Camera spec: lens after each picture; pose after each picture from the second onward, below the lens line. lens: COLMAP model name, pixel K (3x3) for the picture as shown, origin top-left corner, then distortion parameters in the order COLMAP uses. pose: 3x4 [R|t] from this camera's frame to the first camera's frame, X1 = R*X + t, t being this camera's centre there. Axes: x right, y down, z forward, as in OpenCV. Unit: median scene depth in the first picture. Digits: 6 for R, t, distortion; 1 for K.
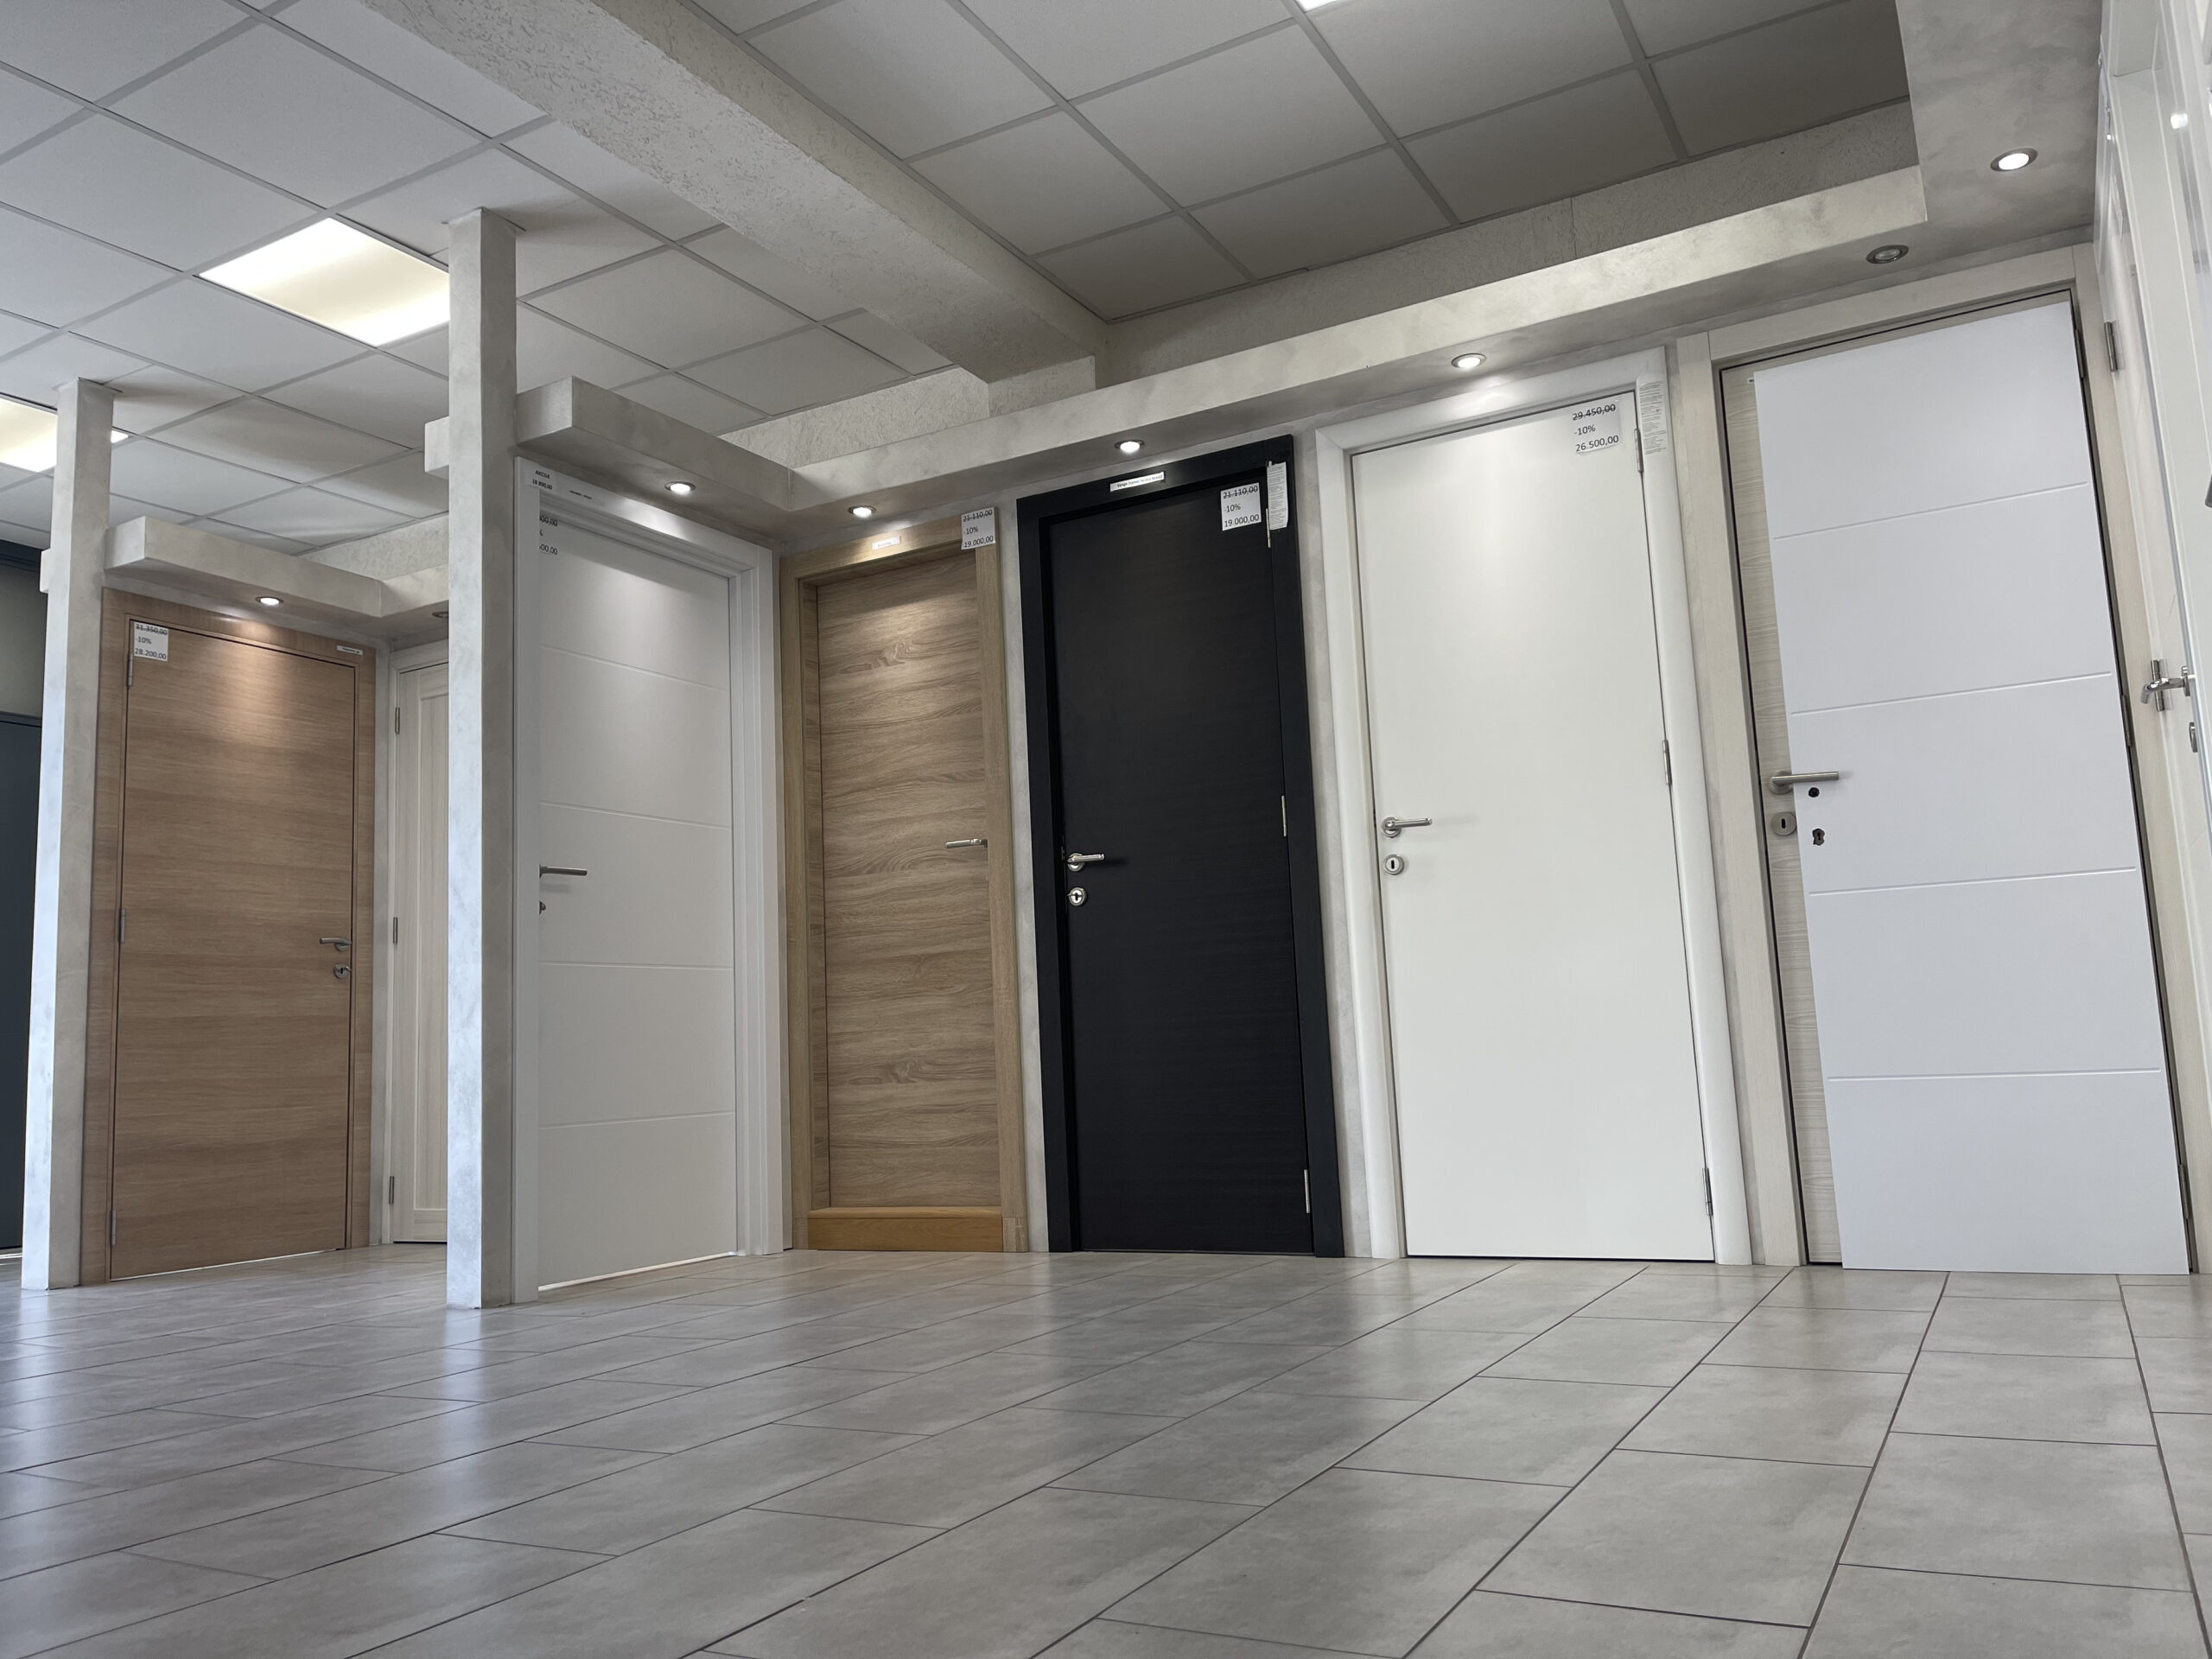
lens RADIAL K [[1629.3, 0, 1106.0], [0, 1629.3, 829.5], [0, 0, 1]] dist [0.043772, -0.002967]
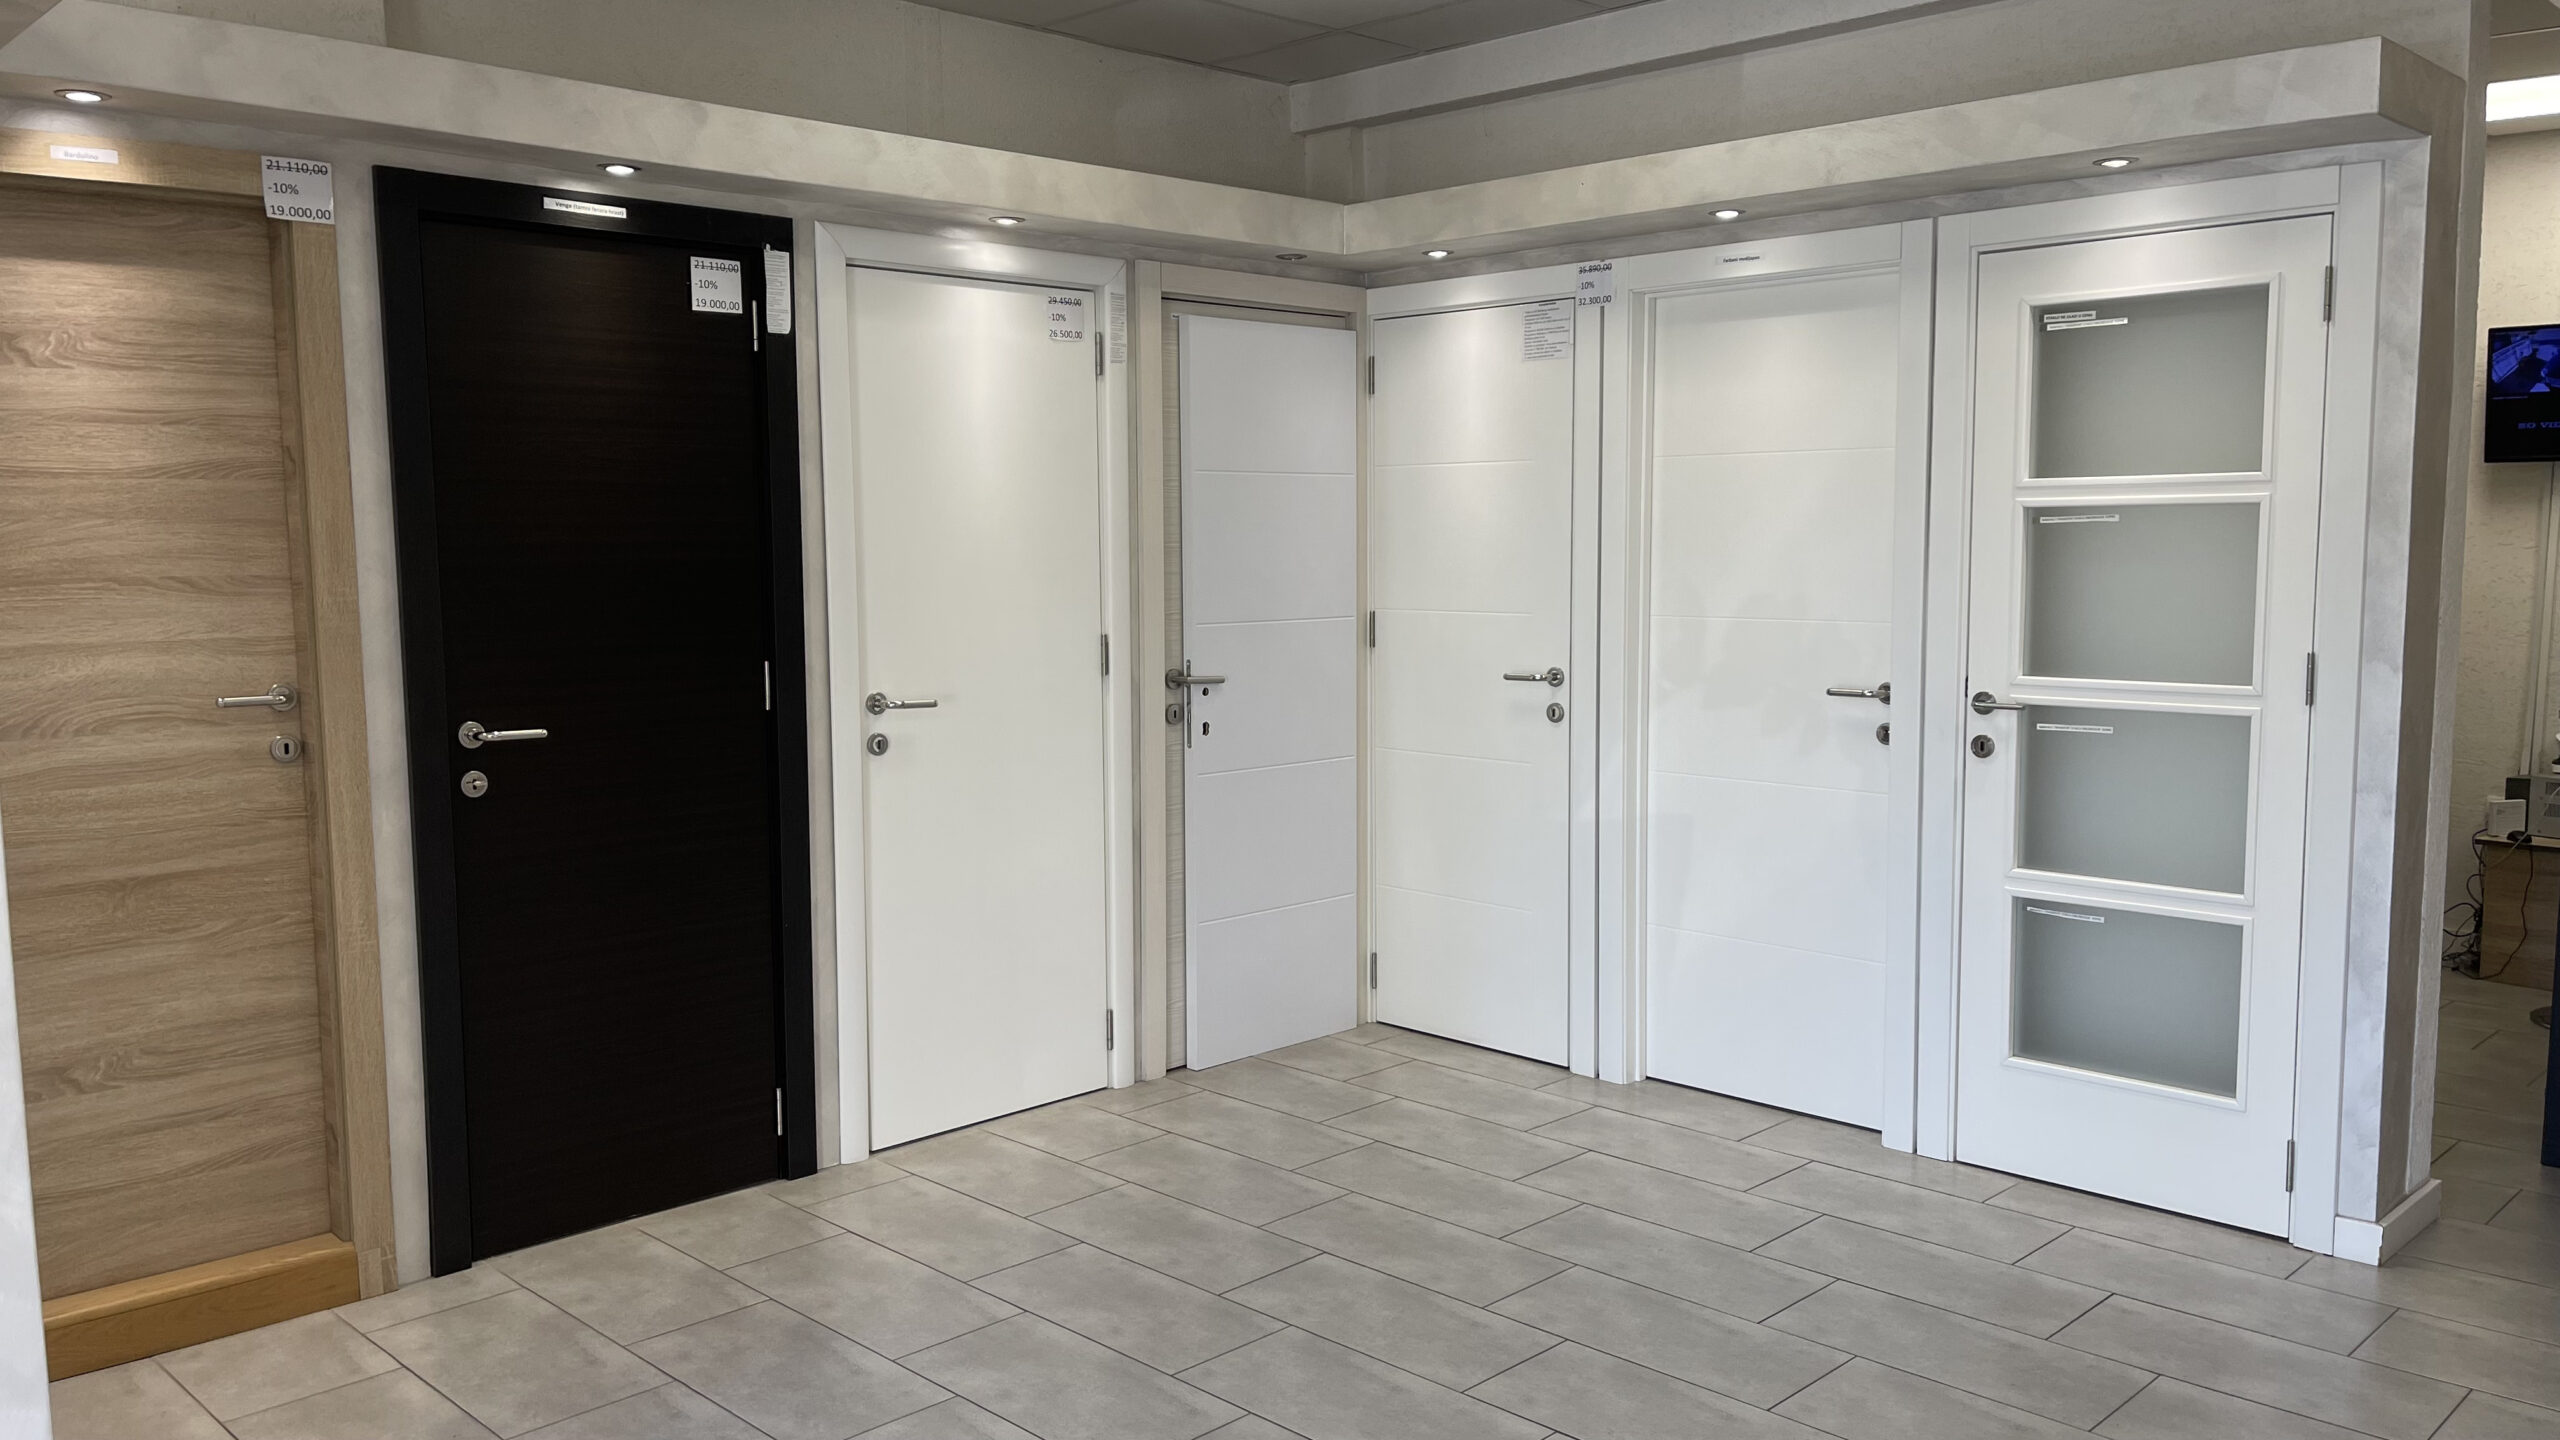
lens RADIAL K [[1976.6, 0, 1280.0], [0, 1976.6, 720.0], [0, 0, 1]] dist [0.038389, -0.082216]
pose [[0.266145, -0.051448, 0.962559, -0.716716], [-0.133604, 0.986968, 0.089693, -0.104924], [-0.954629, -0.152473, 0.255803, 0.431201]]
